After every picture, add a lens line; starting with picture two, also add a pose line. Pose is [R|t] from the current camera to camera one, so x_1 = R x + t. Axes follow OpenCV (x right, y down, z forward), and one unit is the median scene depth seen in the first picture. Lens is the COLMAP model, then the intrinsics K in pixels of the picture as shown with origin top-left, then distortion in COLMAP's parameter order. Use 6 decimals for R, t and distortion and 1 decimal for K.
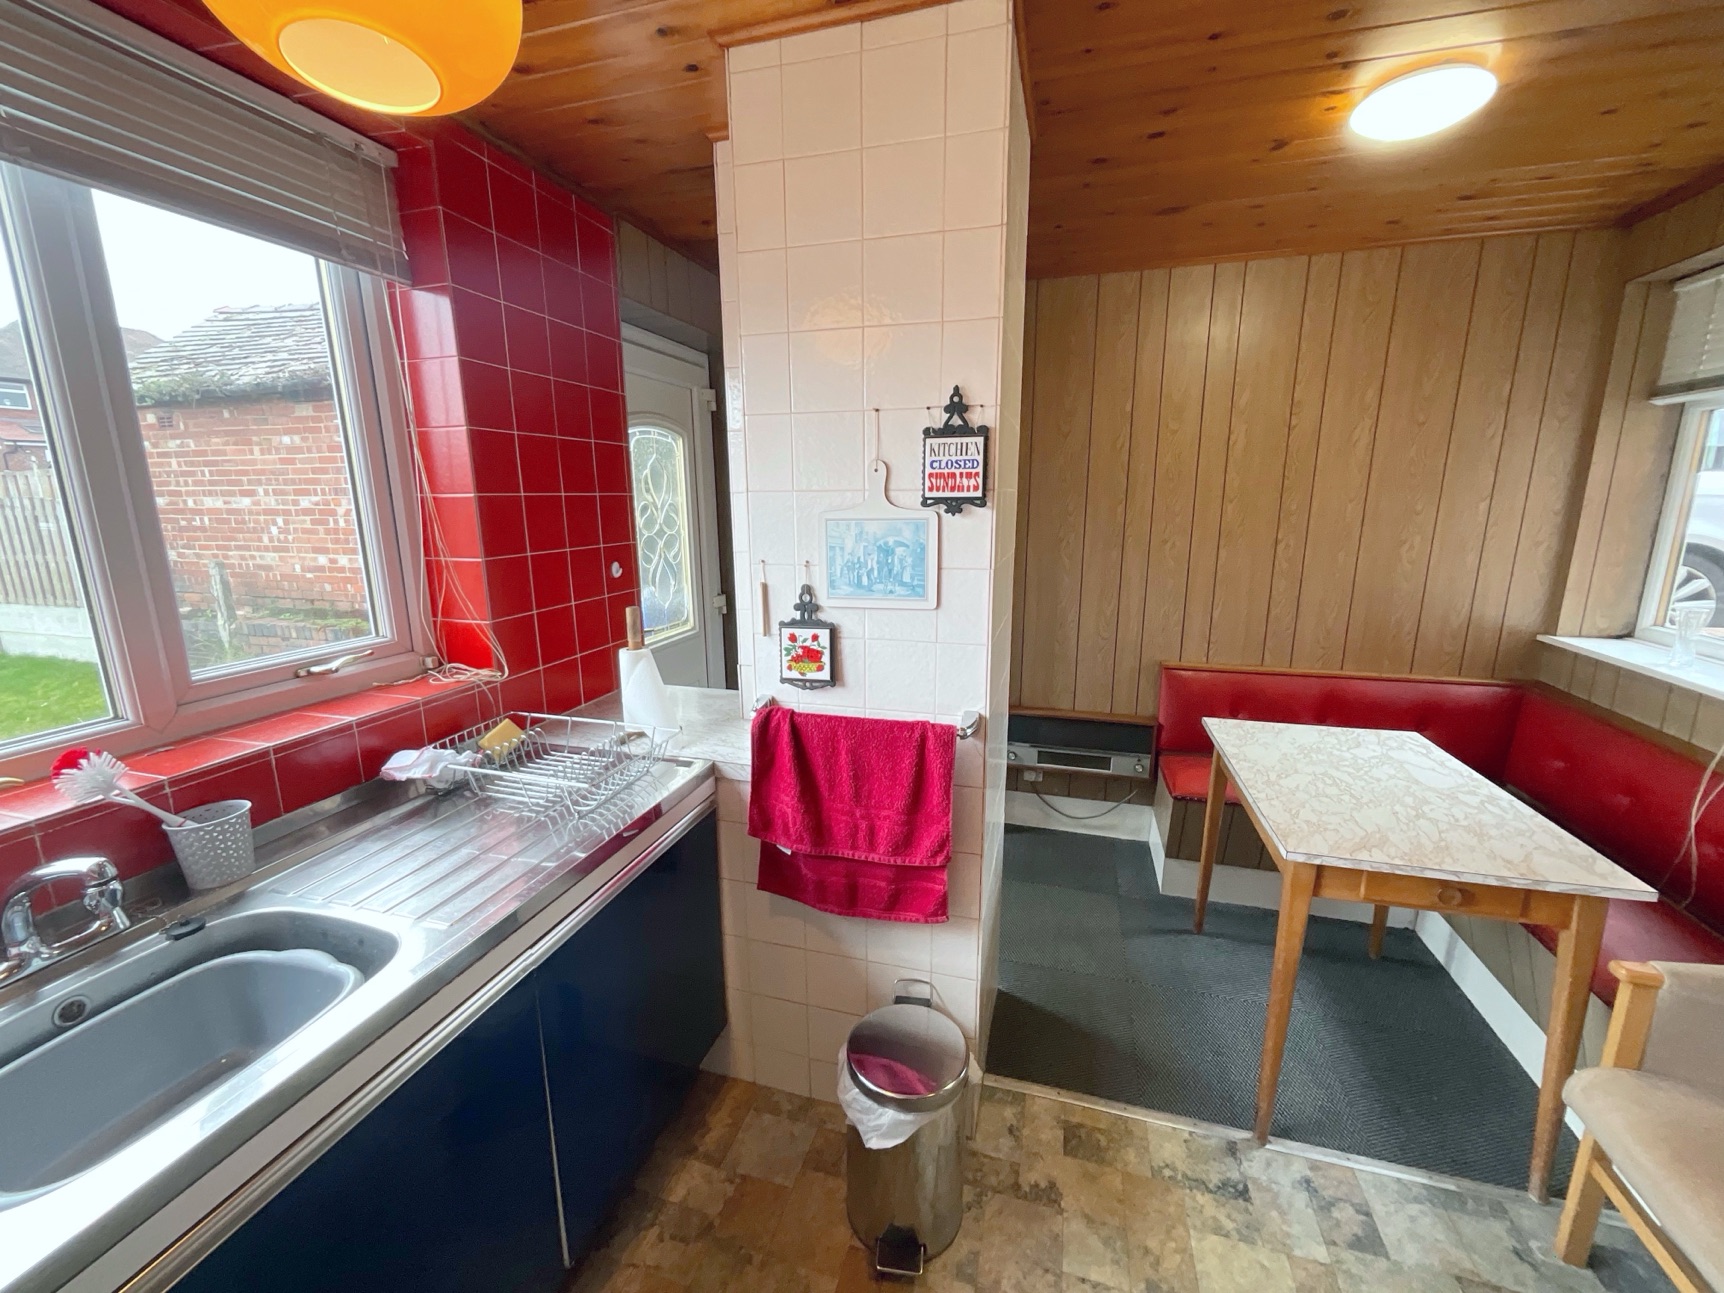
lens RADIAL K [[696.6, 0, 862.5], [0, 696.6, 649.0], [0, 0, 1]] dist [0.000124, -0.001295]
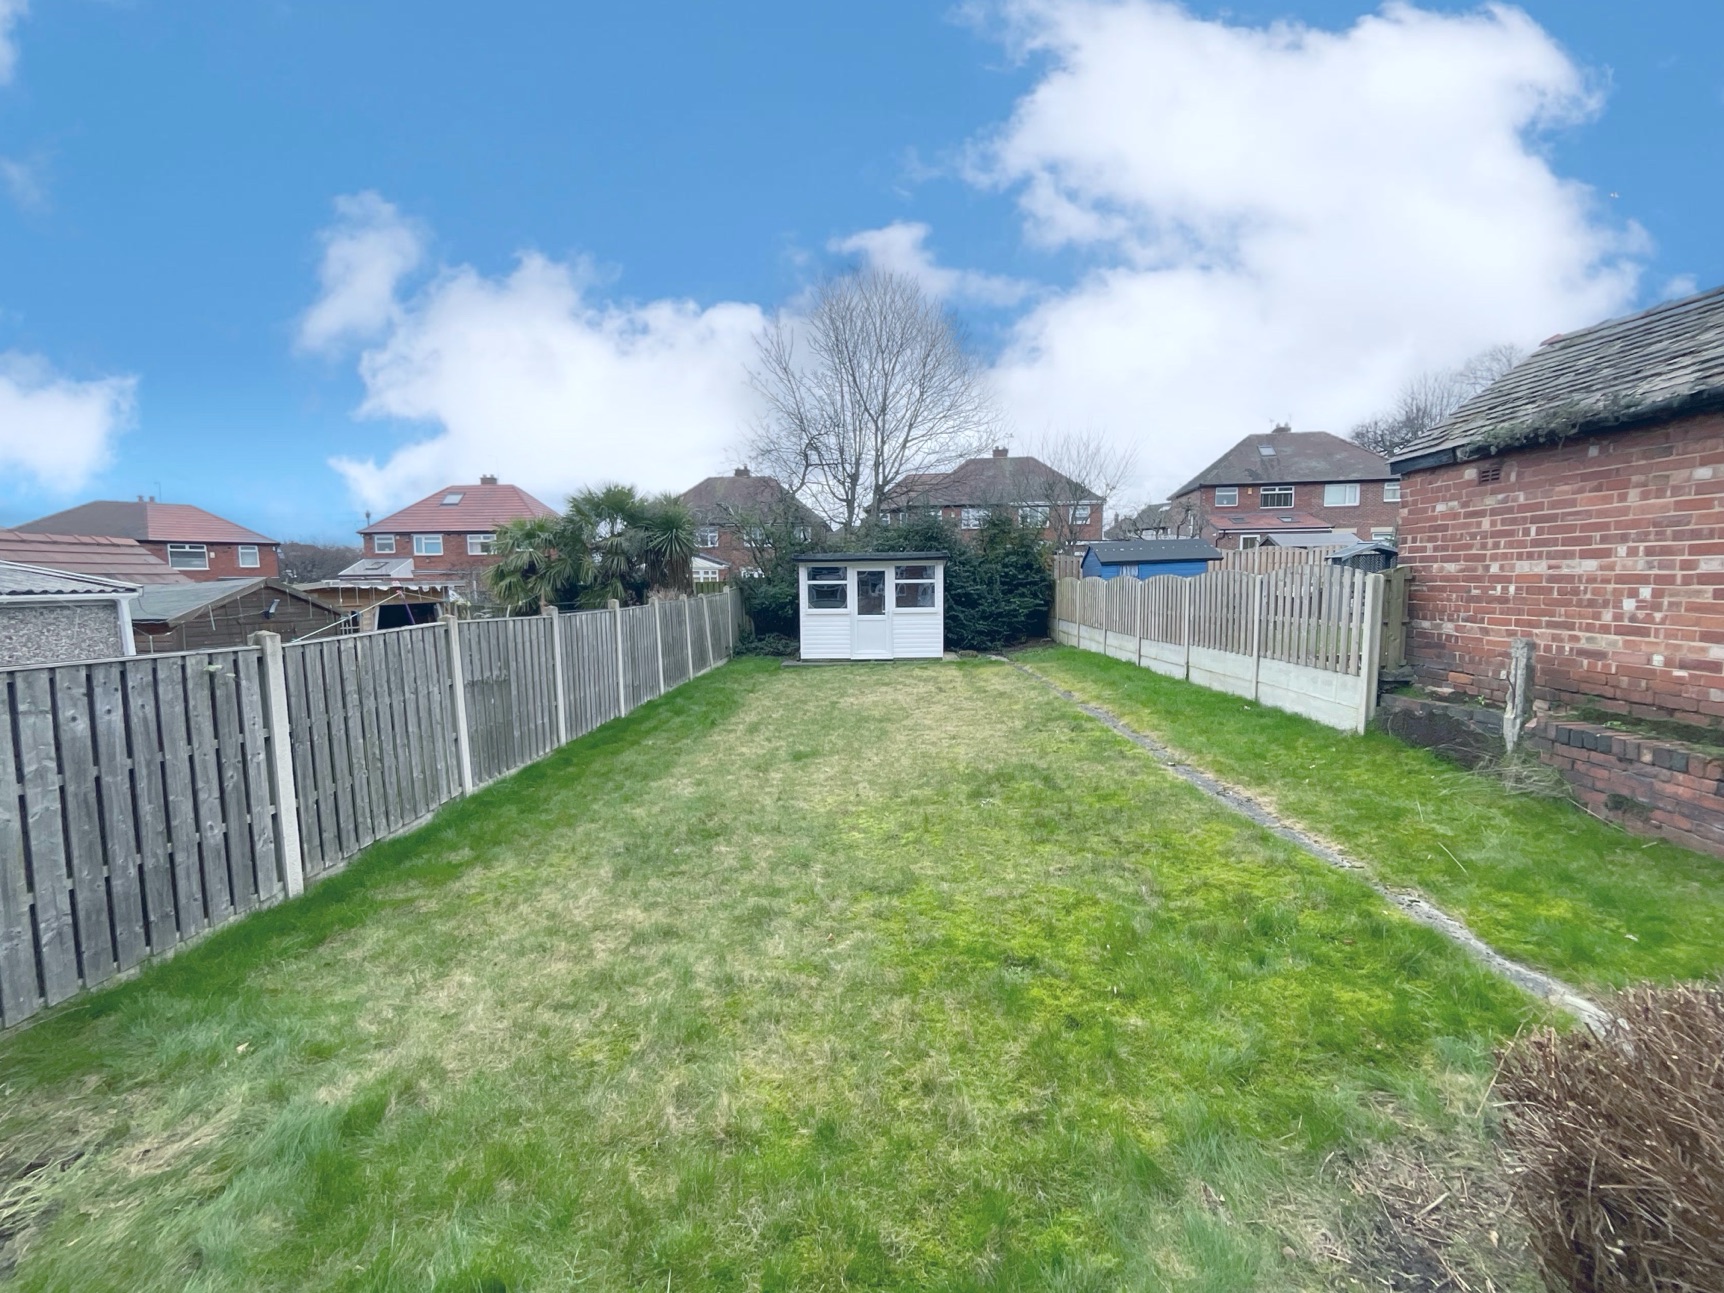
lens RADIAL K [[696.6, 0, 865.3], [0, 696.6, 647.2], [0, 0, 1]] dist [0.000124, -0.001295]
pose [[0.255246, 0.094648, -0.962232, -0.363350], [-0.195276, 0.979735, 0.044569, -0.007374], [0.946951, 0.176524, 0.268556, 0.080922]]
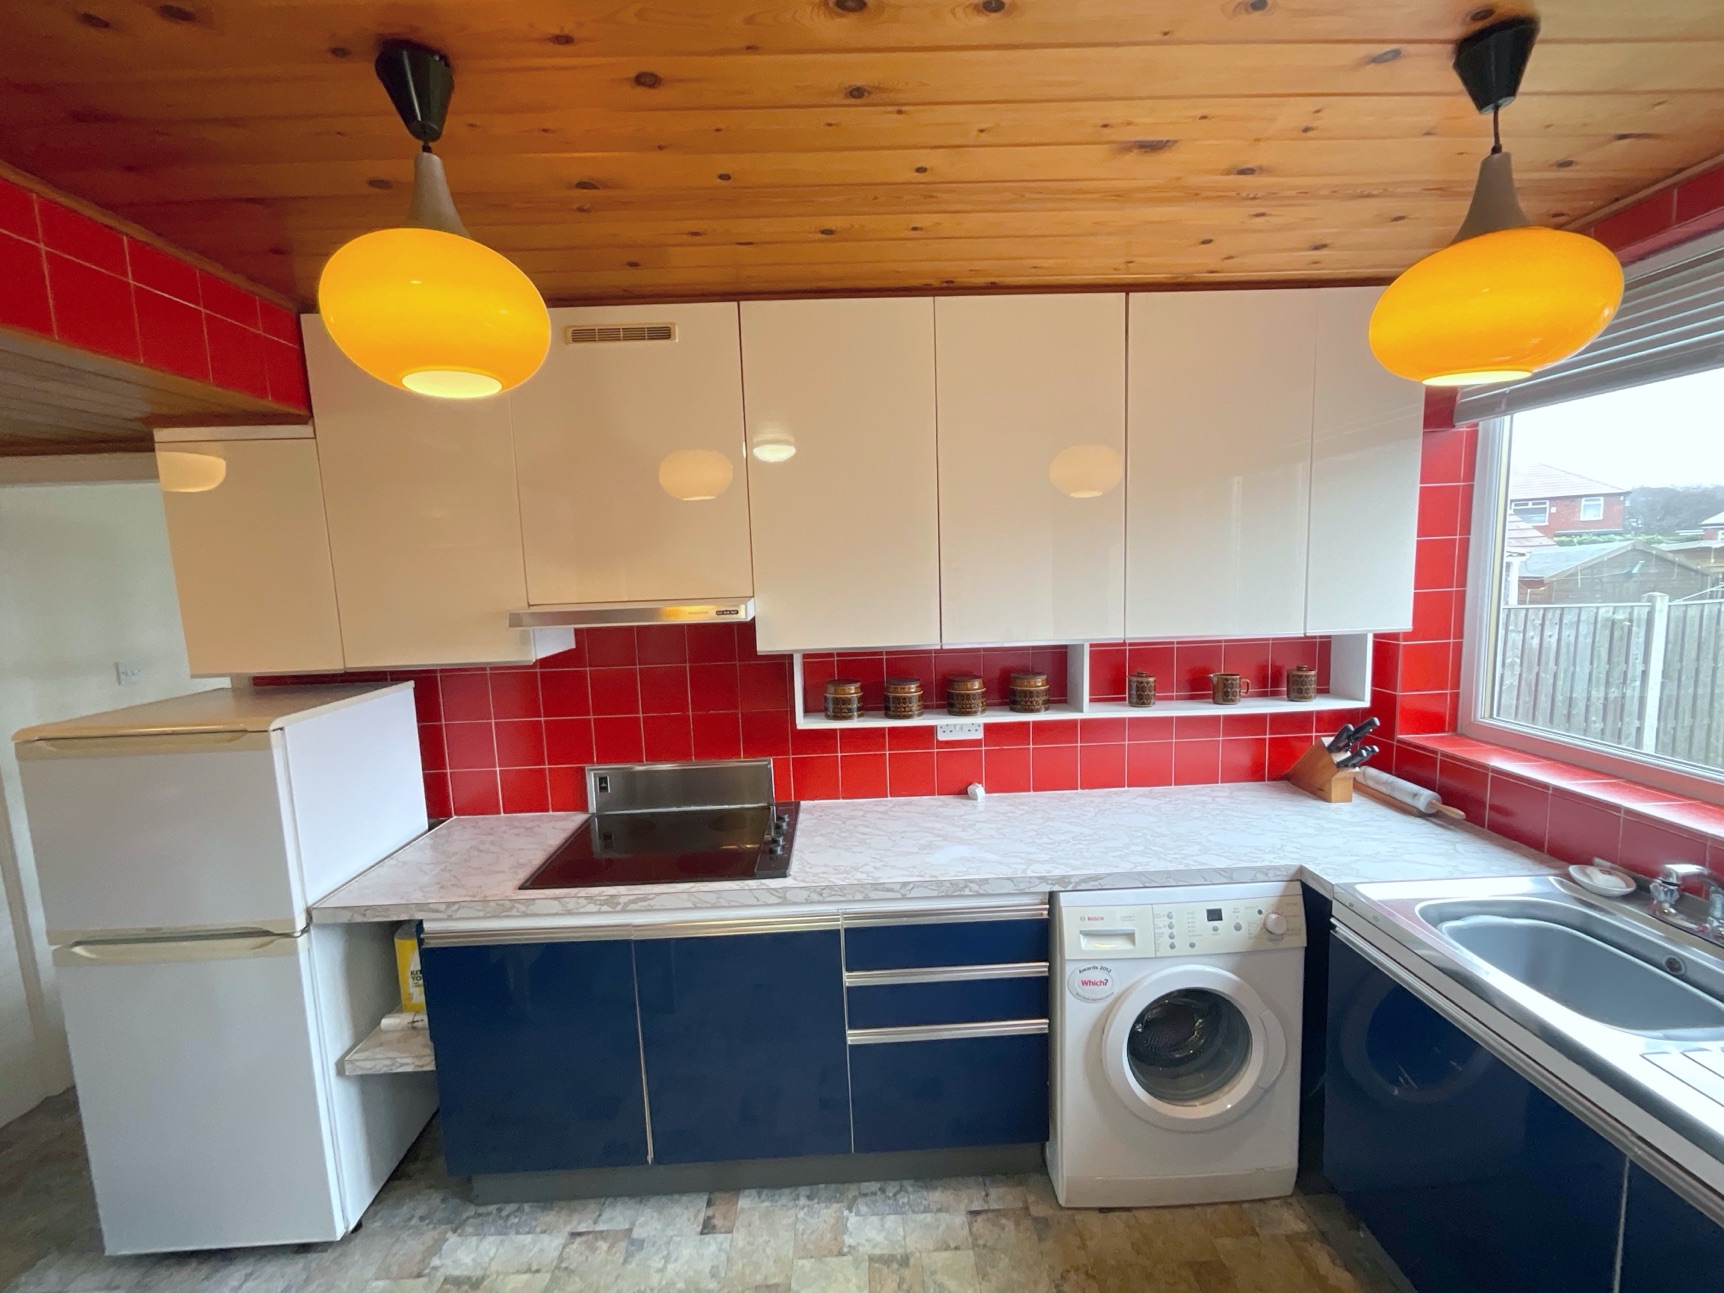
lens RADIAL K [[696.6, 0, 867.5], [0, 696.6, 647.3], [0, 0, 1]] dist [0.000124, -0.001295]
pose [[-0.949648, 0.076711, -0.303784, 0.123113], [-0.024555, 0.948361, 0.316240, -0.076373], [0.312356, 0.307776, -0.898726, 0.232025]]
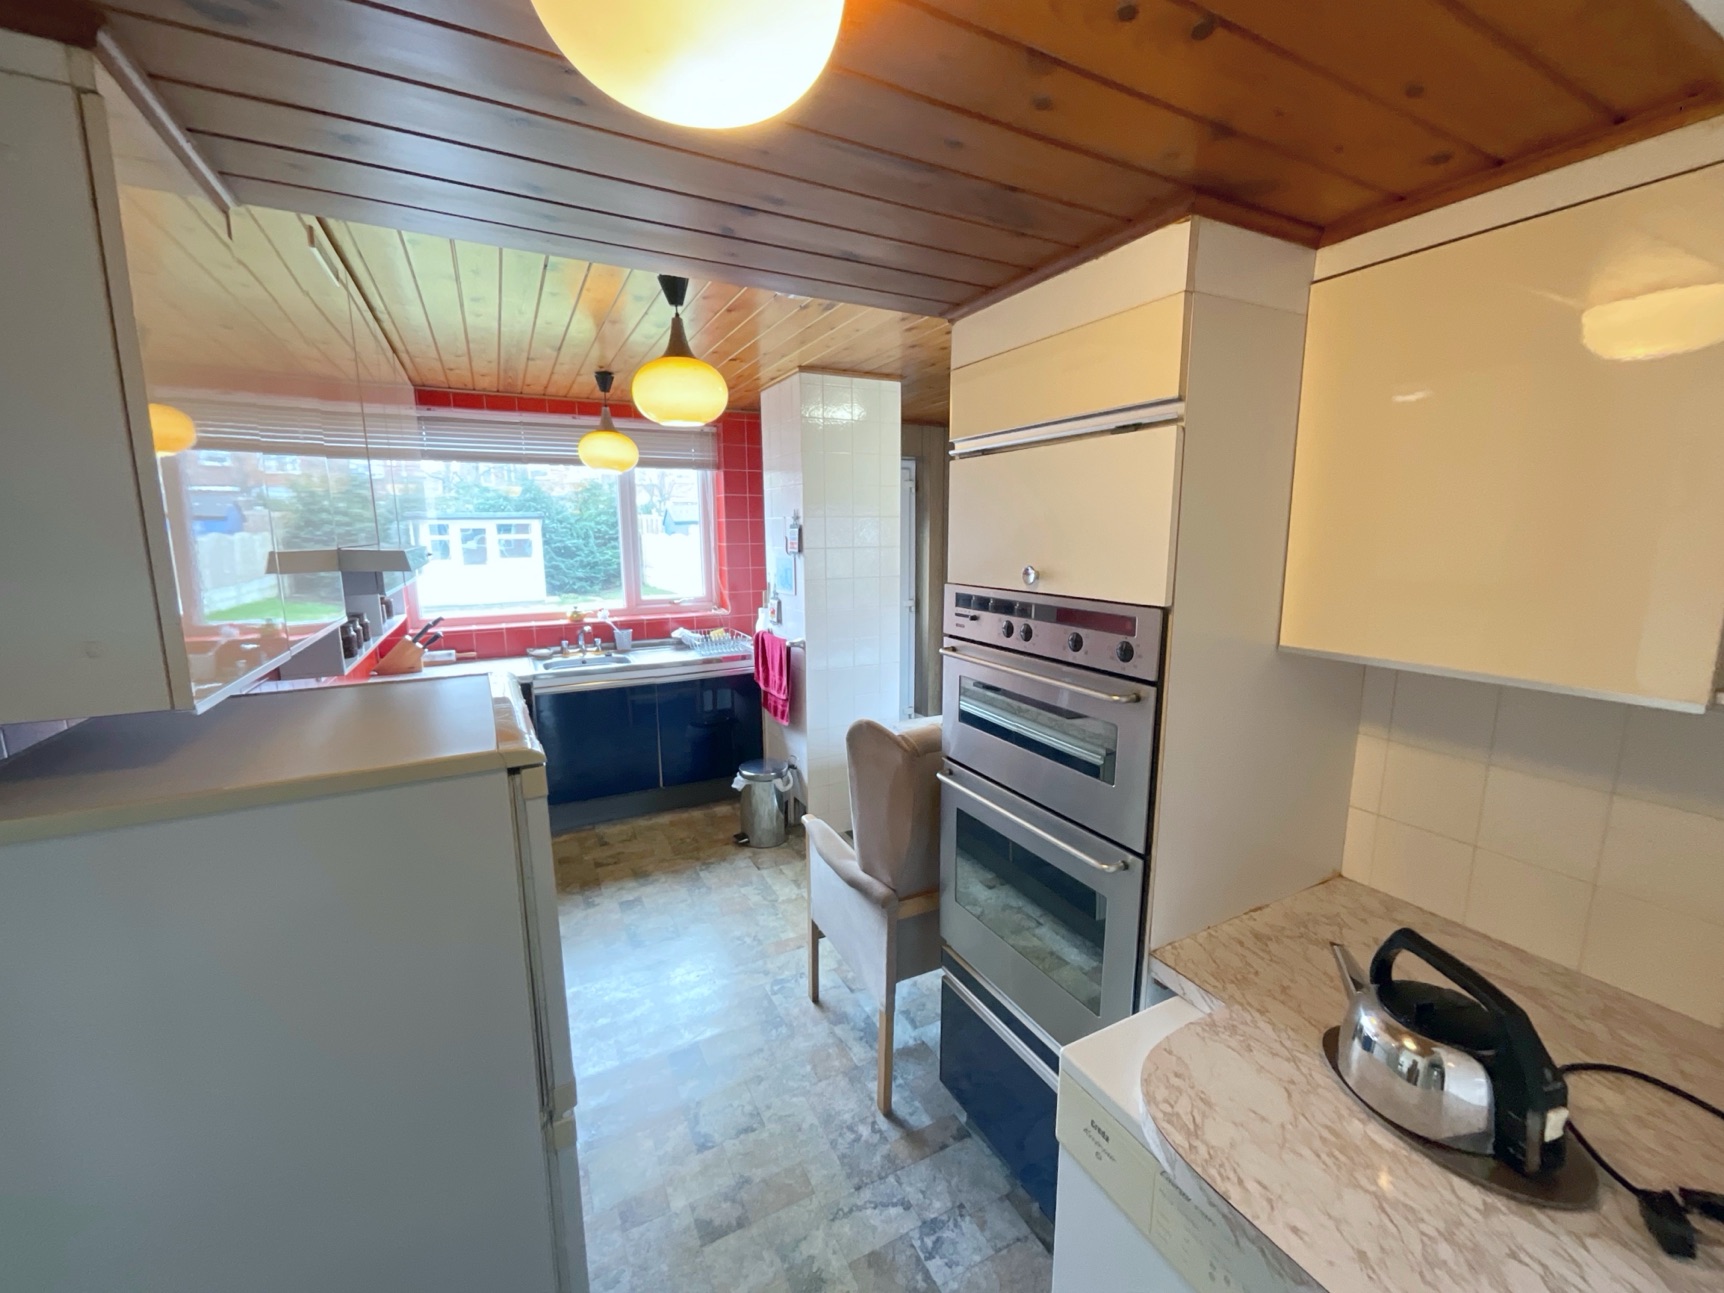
lens RADIAL K [[696.6, 0, 864.3], [0, 696.6, 641.9], [0, 0, 1]] dist [0.000124, -0.001295]
pose [[0.694368, 0.119292, -0.709664, 0.489050], [-0.152719, 0.988129, 0.016674, 0.006028], [0.703228, 0.096802, 0.704343, -0.136235]]
